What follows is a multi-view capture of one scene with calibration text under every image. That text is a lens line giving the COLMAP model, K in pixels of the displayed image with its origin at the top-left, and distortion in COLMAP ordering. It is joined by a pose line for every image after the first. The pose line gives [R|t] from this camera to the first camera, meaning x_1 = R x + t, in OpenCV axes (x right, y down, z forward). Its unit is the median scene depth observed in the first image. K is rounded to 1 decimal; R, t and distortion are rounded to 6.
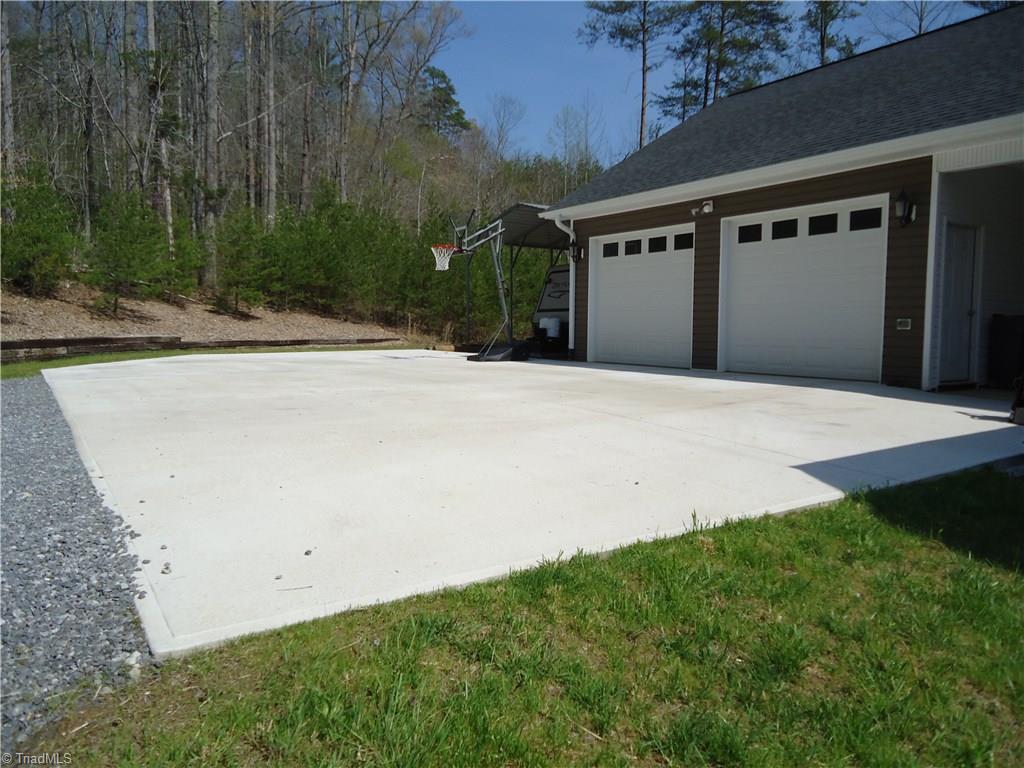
lens RADIAL K [[710.0, 0, 512.0], [0, 710.0, 384.0], [0, 0, 1]] dist [-0.000350, -0.000102]
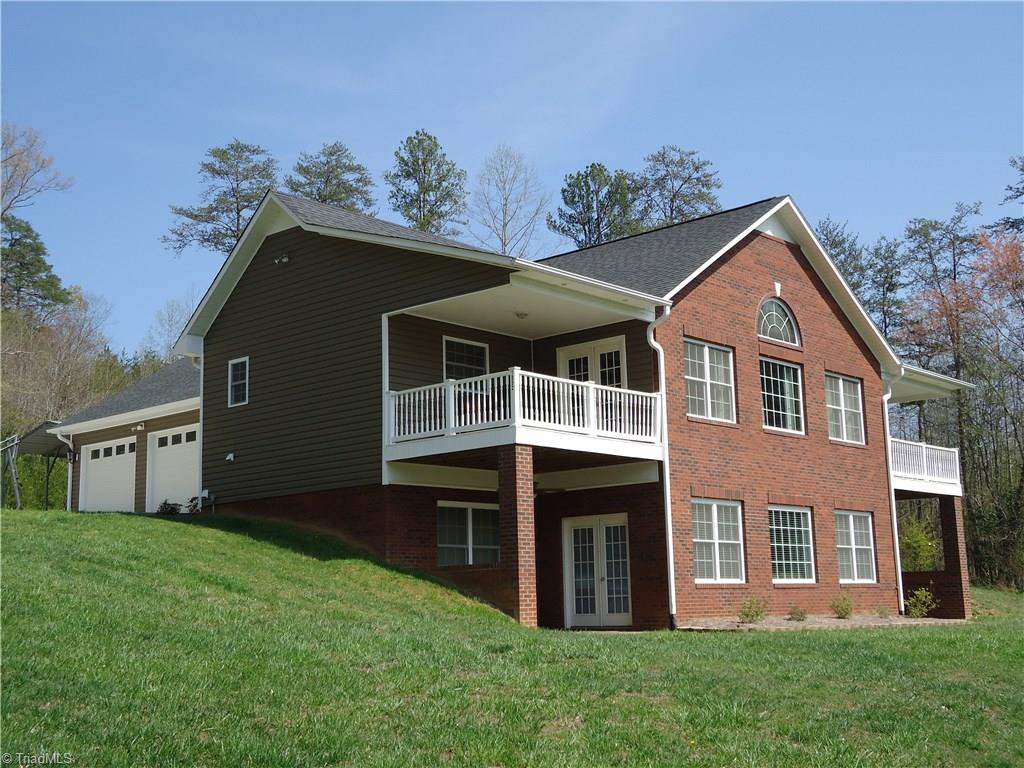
lens RADIAL K [[1270.4, 0, 512.0], [0, 1270.4, 384.0], [0, 0, 1]] dist [0.083929, -0.005536]
pose [[0.967109, 0.009282, 0.254195, 0.289398], [0.057704, 0.965274, -0.254785, 0.384140], [-0.247733, 0.261073, 0.932990, -1.672055]]
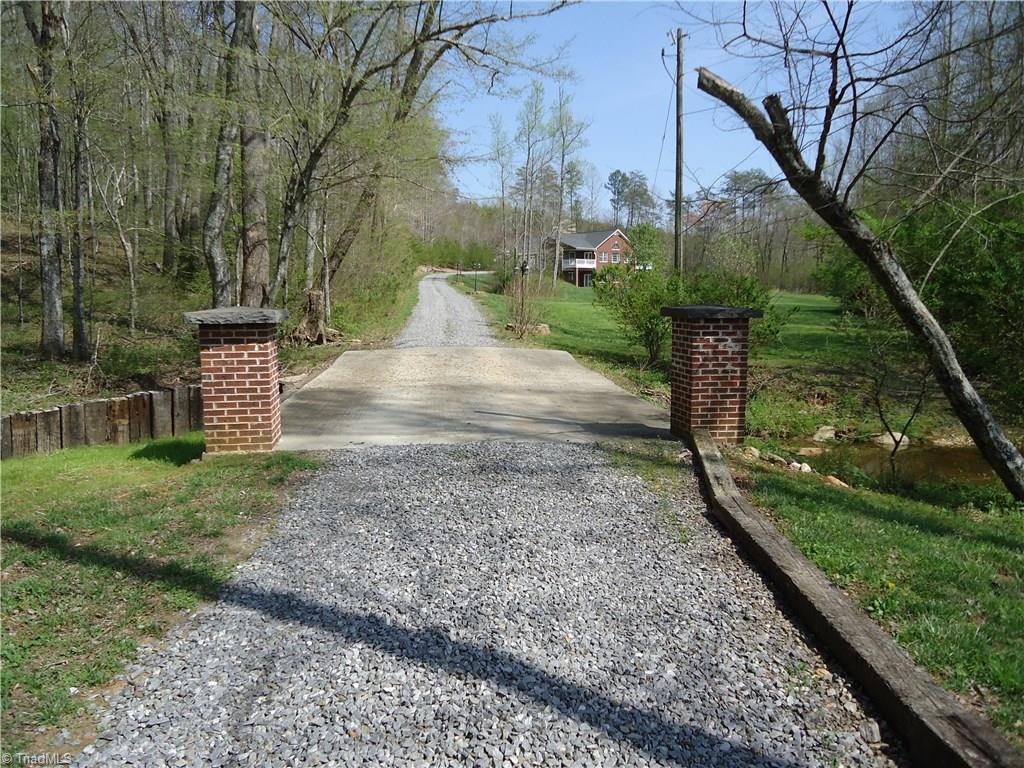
lens RADIAL K [[710.0, 0, 512.0], [0, 710.0, 384.0], [0, 0, 1]] dist [-0.000350, -0.000102]
pose [[0.995246, -0.024221, 0.094338, -0.807165], [0.020767, 0.999084, 0.037421, 1.052084], [-0.095158, -0.035284, 0.994837, -8.057933]]
